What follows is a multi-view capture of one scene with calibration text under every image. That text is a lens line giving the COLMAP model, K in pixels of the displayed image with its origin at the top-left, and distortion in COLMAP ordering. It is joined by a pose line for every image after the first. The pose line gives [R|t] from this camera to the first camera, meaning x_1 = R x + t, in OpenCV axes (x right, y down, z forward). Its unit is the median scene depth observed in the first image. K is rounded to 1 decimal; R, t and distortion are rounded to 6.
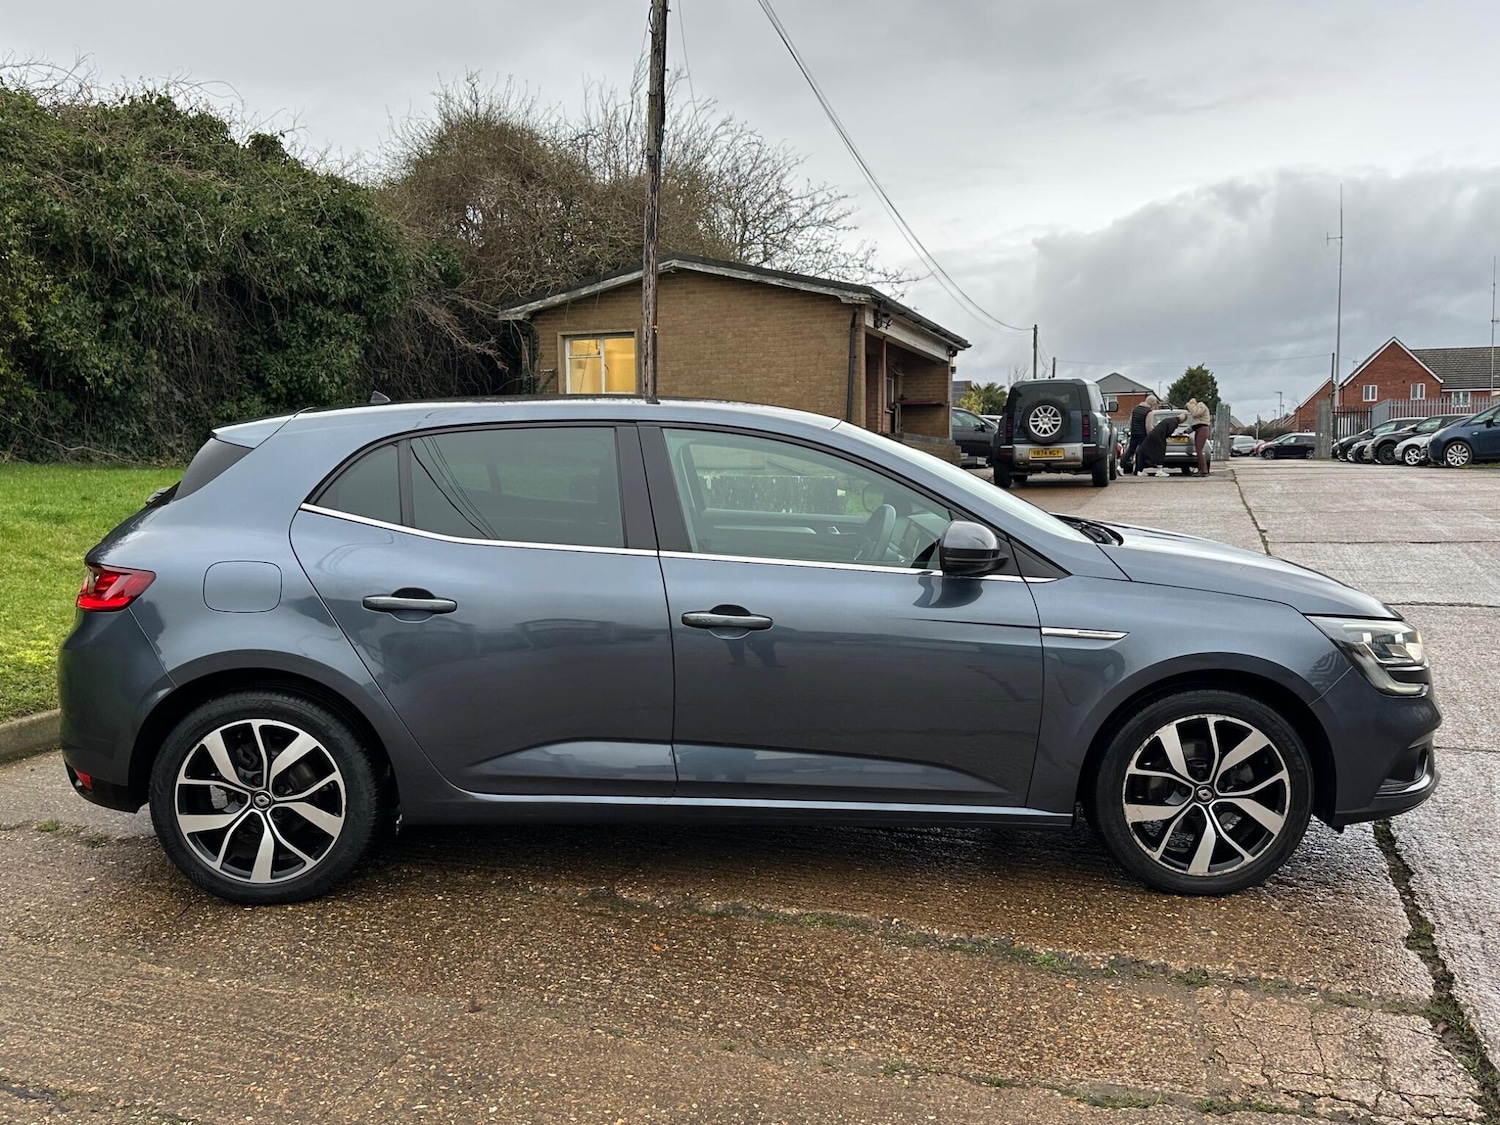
lens RADIAL K [[1290.1, 0, 754.2], [0, 1290.1, 569.6], [0, 0, 1]] dist [0.158974, -0.296003]
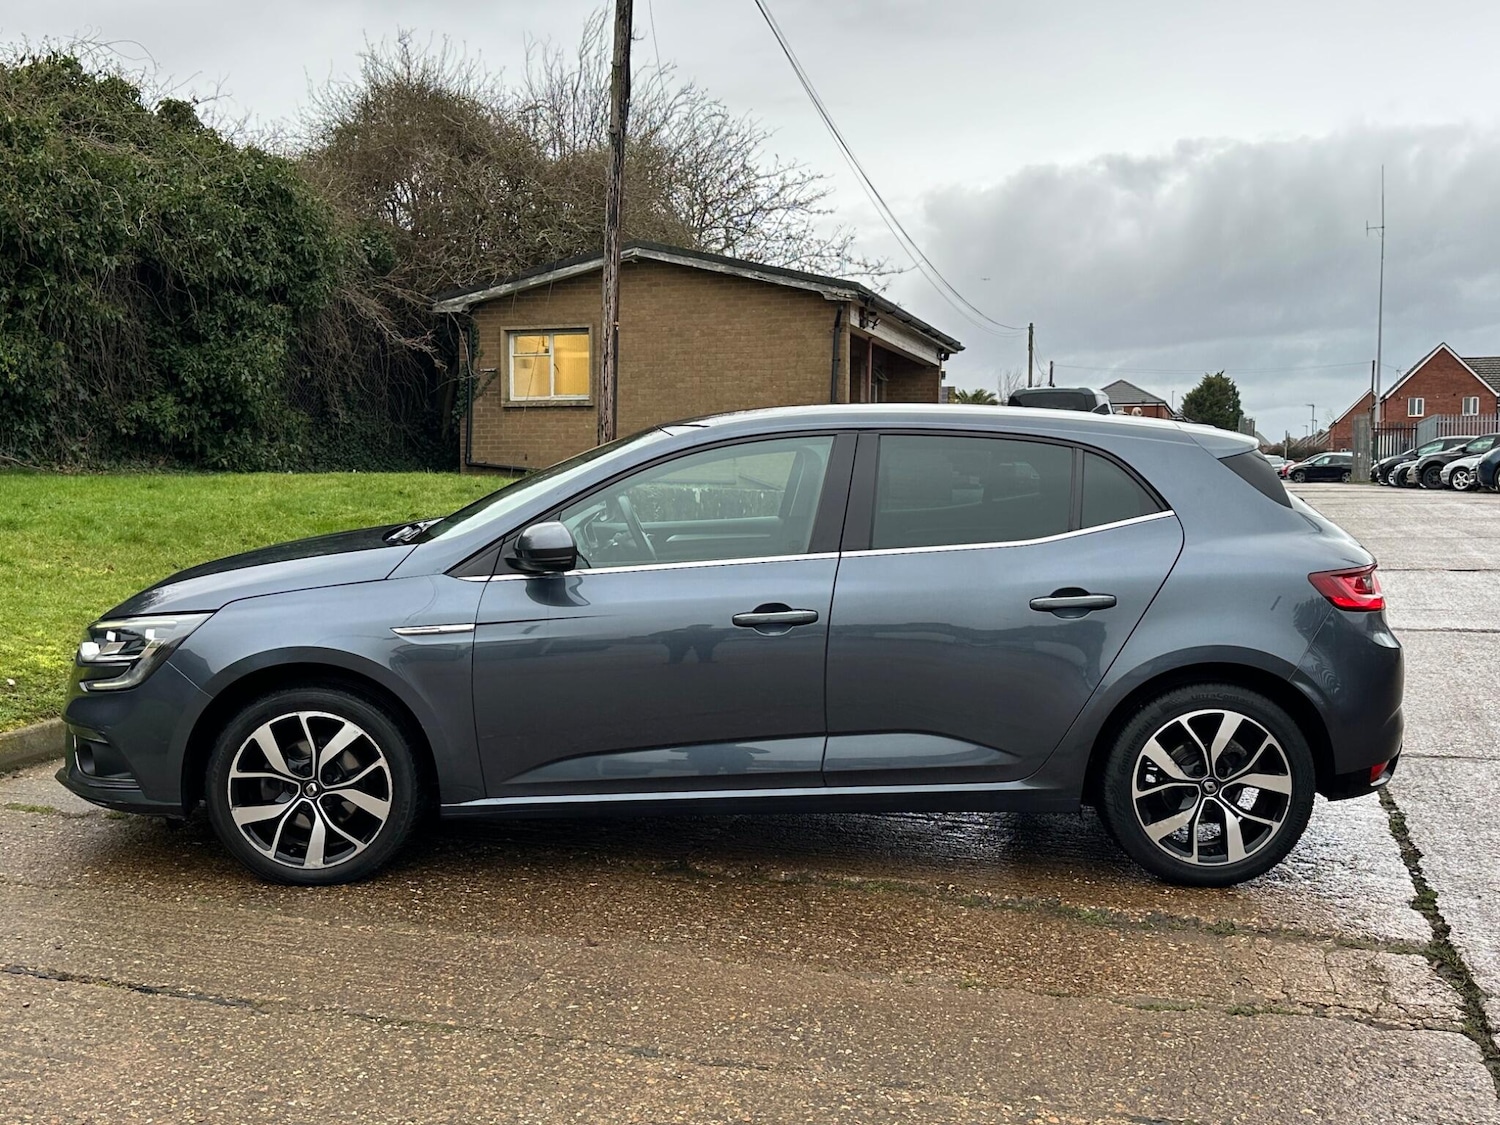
lens RADIAL K [[1534.4, 0, 750.0], [0, 1534.4, 562.5], [0, 0, 1]] dist [0.193038, -0.395722]
pose [[0.999349, 0.009451, 0.034815, -0.024806], [-0.008448, 0.999548, -0.028862, 0.008320], [-0.035072, 0.028549, 0.998977, -0.069236]]
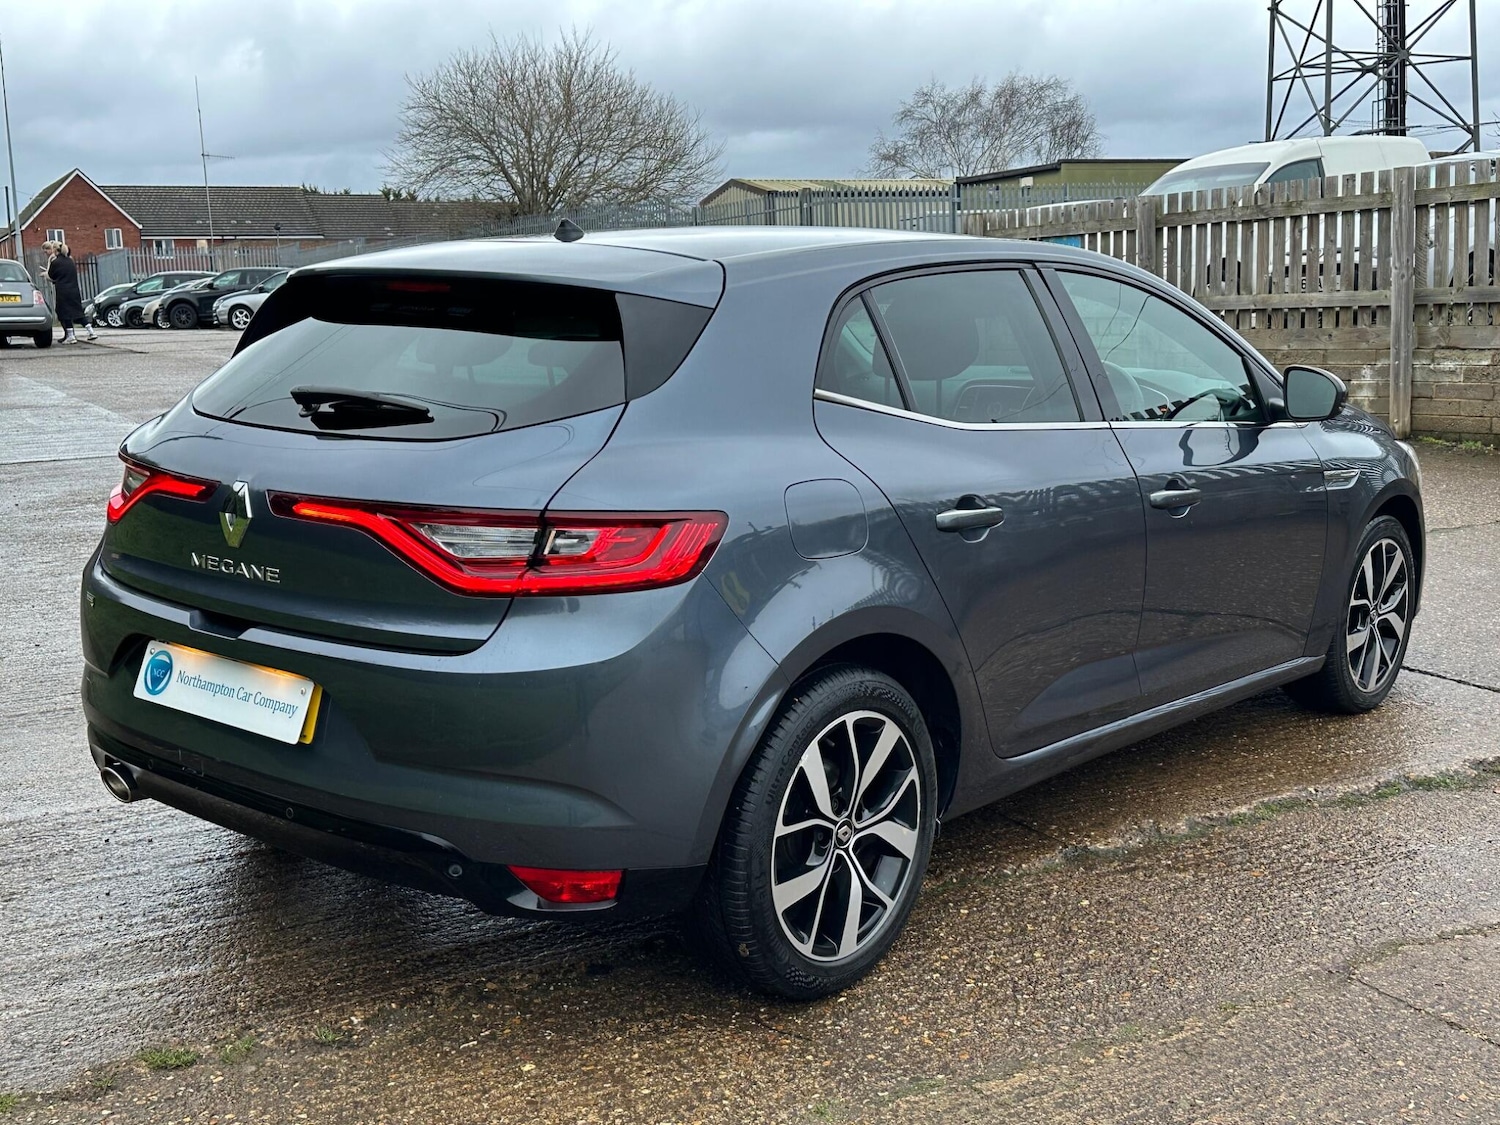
lens RADIAL K [[1658.2, 0, 769.5], [0, 1658.2, 557.6], [0, 0, 1]] dist [0.196701, -0.405021]
pose [[0.659292, -0.128483, 0.740828, -0.239072], [0.089809, 0.991694, 0.092067, -0.010824], [-0.746504, 0.005834, 0.665355, 0.109031]]
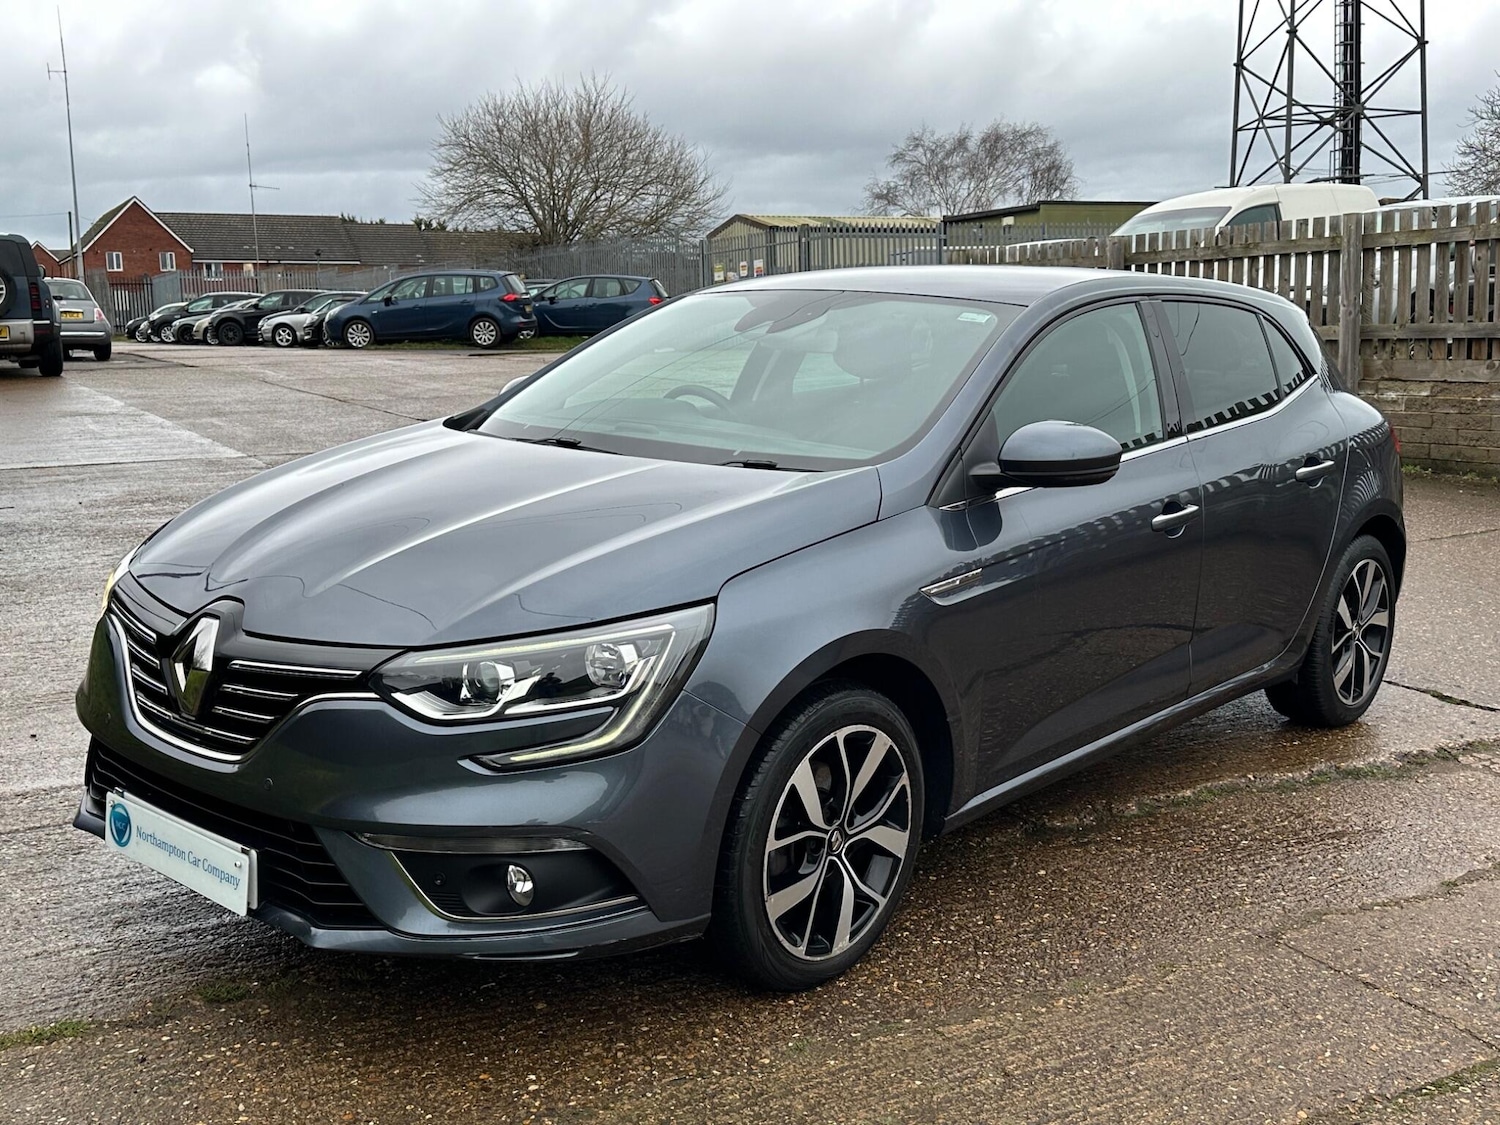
lens RADIAL K [[1531.5, 0, 754.1], [0, 1531.5, 557.4], [0, 0, 1]] dist [0.202415, -0.419793]
pose [[0.666778, -0.114805, 0.736360, -0.244023], [0.074826, 0.993384, 0.087122, -0.010414], [-0.741490, -0.002993, 0.670957, 0.104111]]
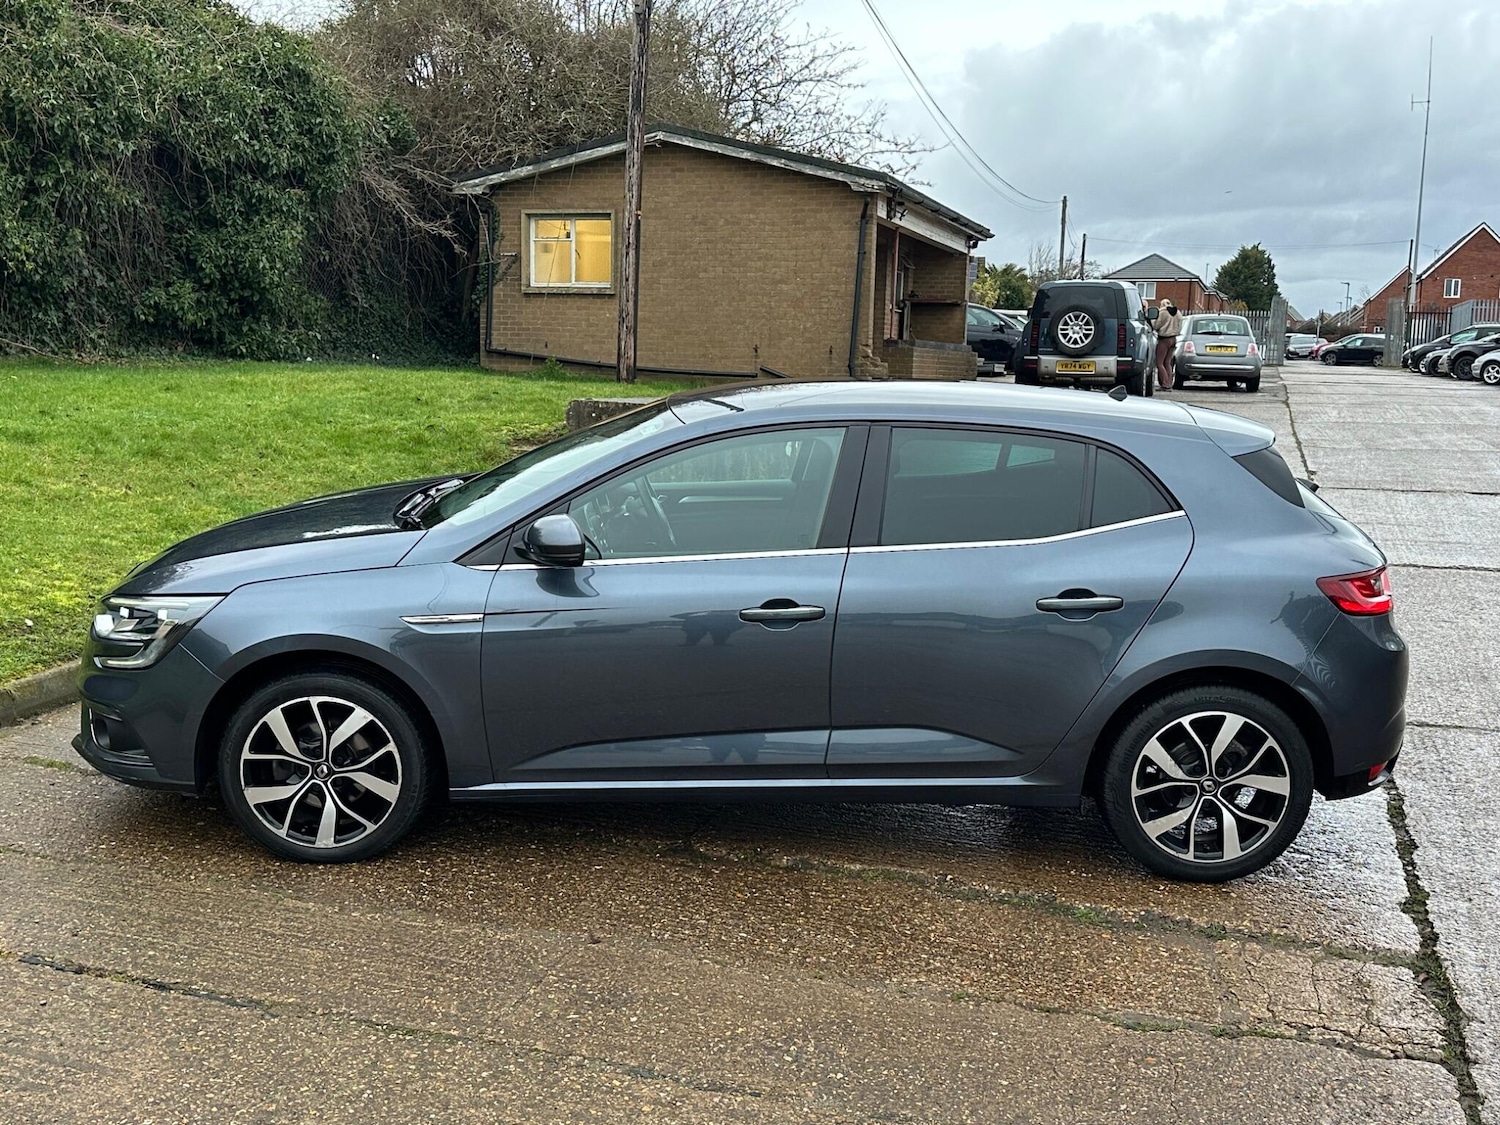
lens RADIAL K [[1535.3, 0, 757.6], [0, 1535.3, 555.2], [0, 0, 1]] dist [0.188805, -0.385177]
pose [[0.999241, 0.027780, 0.027310, -0.022783], [-0.029167, 0.998232, 0.051792, -0.015904], [-0.025823, -0.052549, 0.998284, -0.069641]]
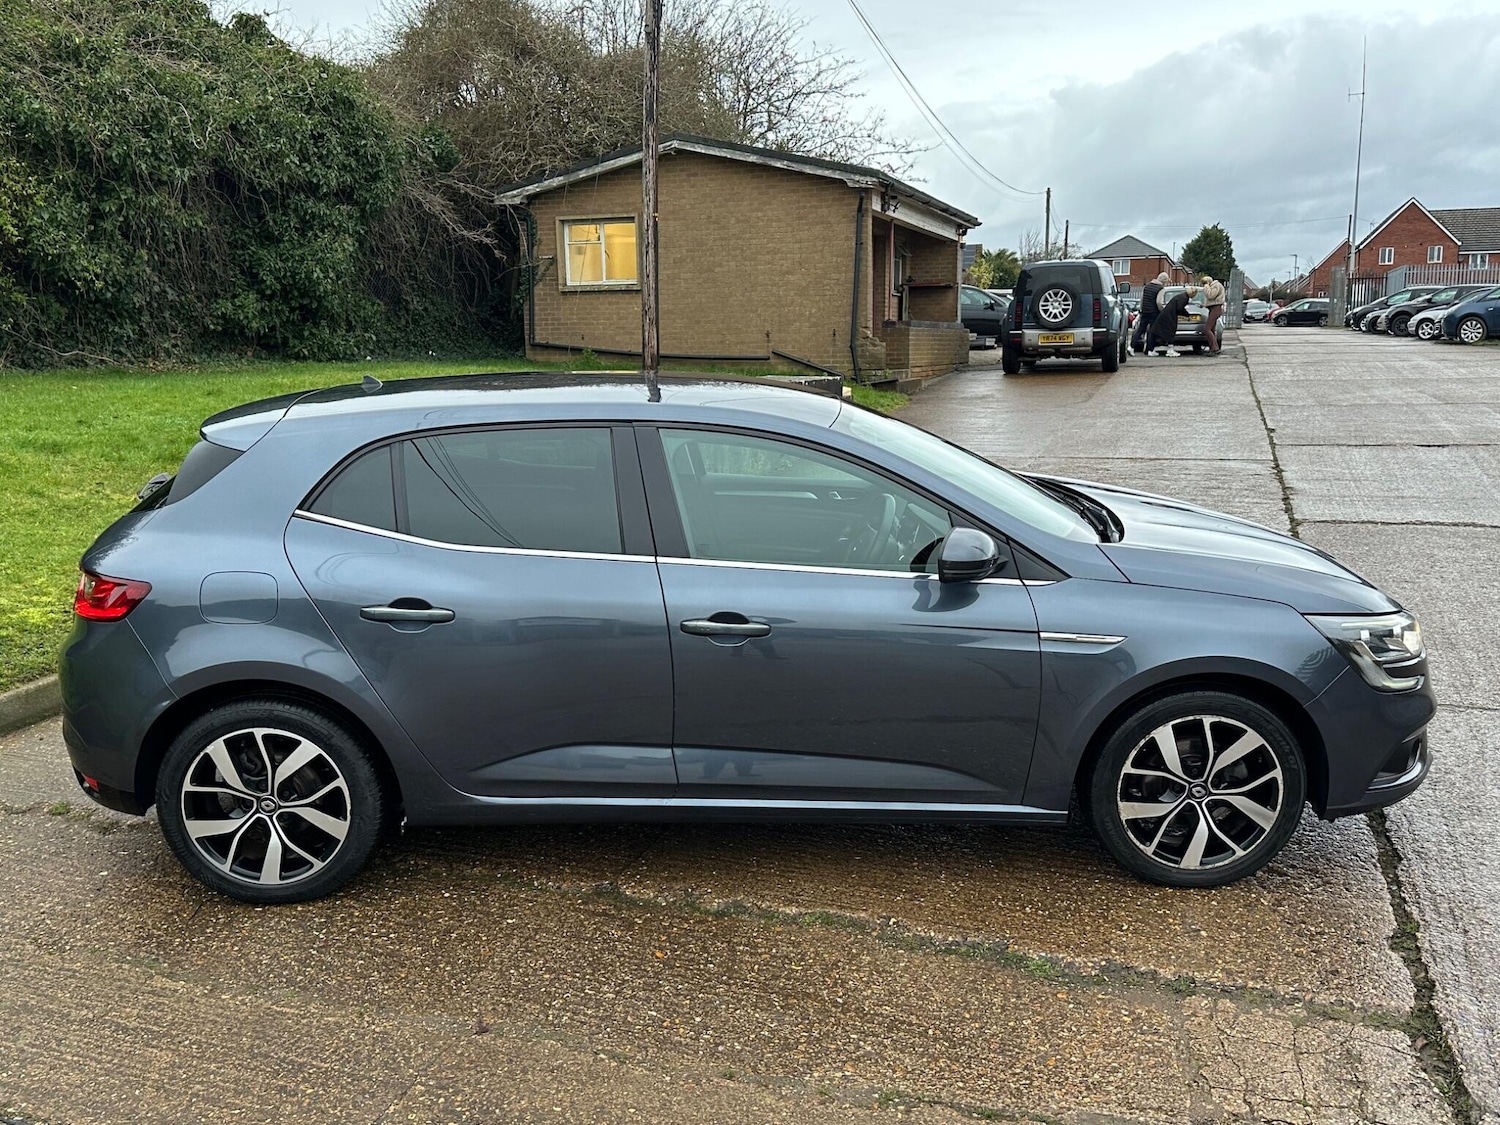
lens RADIAL K [[1292.3, 0, 763.4], [0, 1292.3, 564.5], [0, 0, 1]] dist [0.142461, -0.258956]
pose [[0.999982, -0.005884, 0.001229, 0.001690], [0.005738, 0.995294, 0.096729, -0.024802], [-0.001792, -0.096721, 0.995310, 0.002195]]
